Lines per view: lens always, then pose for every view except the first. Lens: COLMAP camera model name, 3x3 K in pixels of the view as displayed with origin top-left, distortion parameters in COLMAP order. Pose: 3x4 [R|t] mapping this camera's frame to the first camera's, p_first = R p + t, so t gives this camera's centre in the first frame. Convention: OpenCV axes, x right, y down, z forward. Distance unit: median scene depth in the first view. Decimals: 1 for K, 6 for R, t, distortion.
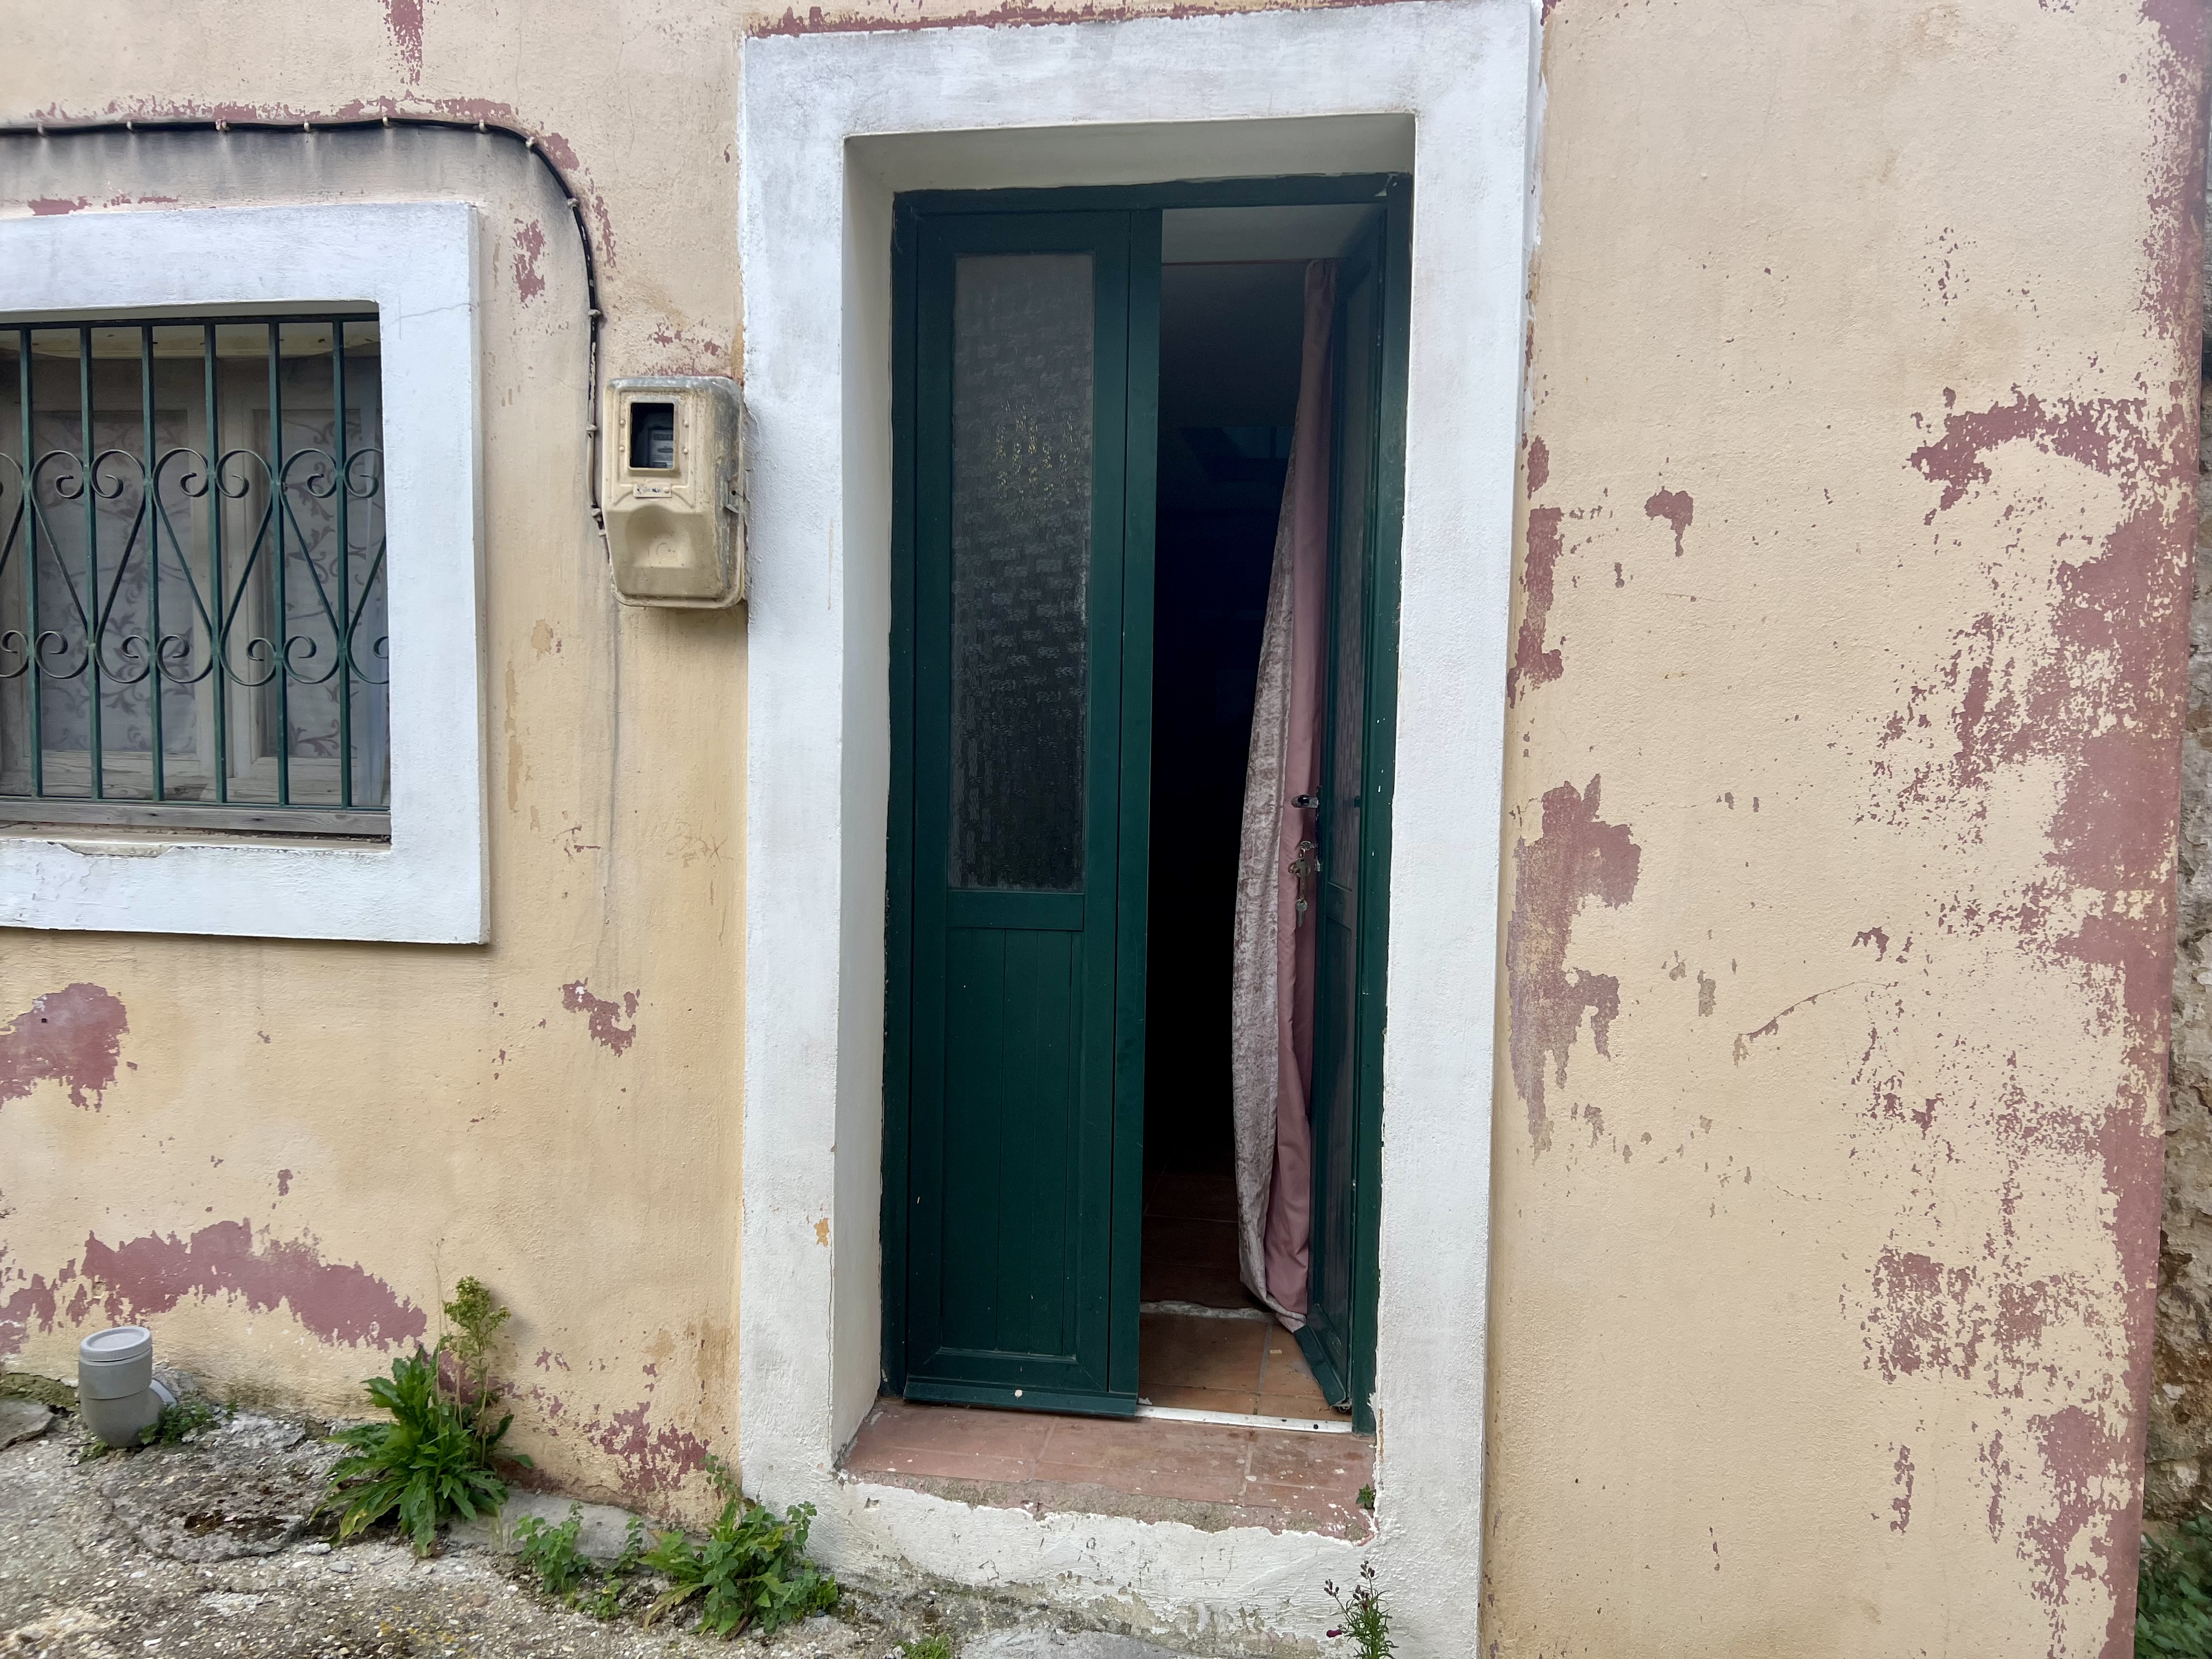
lens RADIAL K [[1653.0, 0, 1106.0], [0, 1653.0, 829.5], [0, 0, 1]] dist [0.069099, -0.081837]
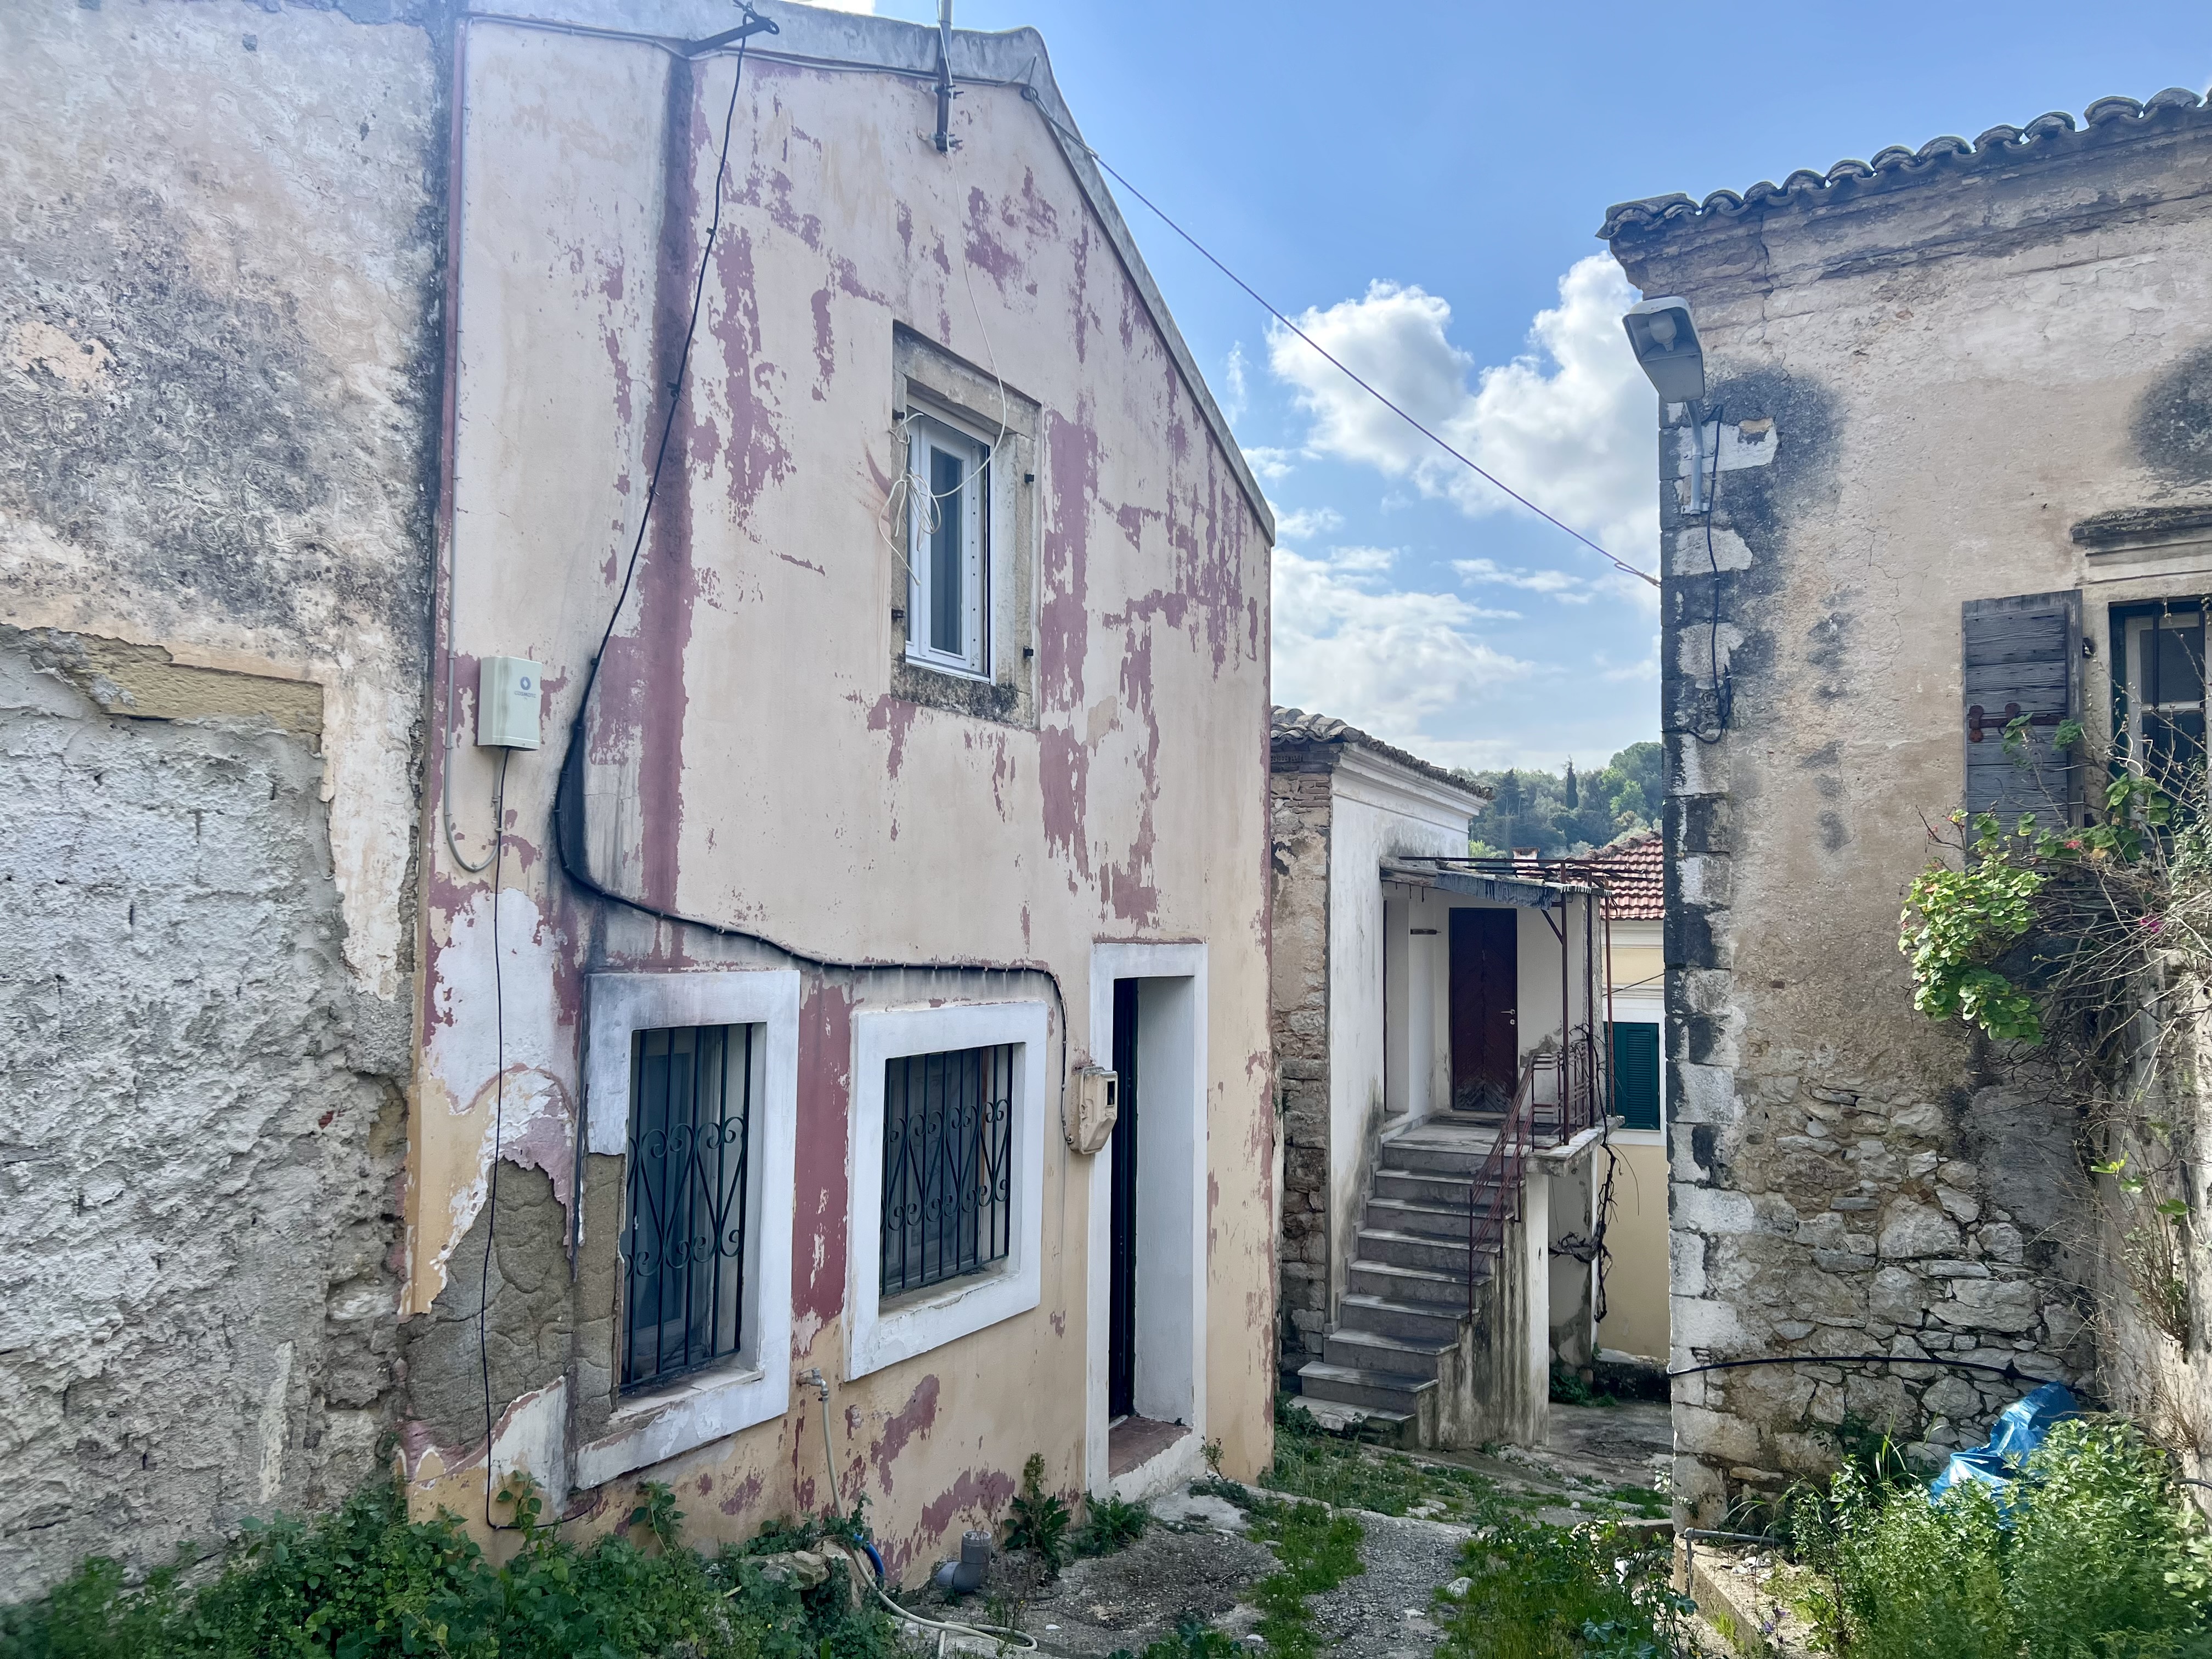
lens RADIAL K [[1653.0, 0, 1106.0], [0, 1653.0, 829.5], [0, 0, 1]] dist [0.069099, -0.081837]
pose [[0.303327, 0.044816, 0.951832, -2.708080], [0.060940, 0.995936, -0.066313, -0.457563], [-0.950936, 0.078119, 0.299363, 0.143230]]
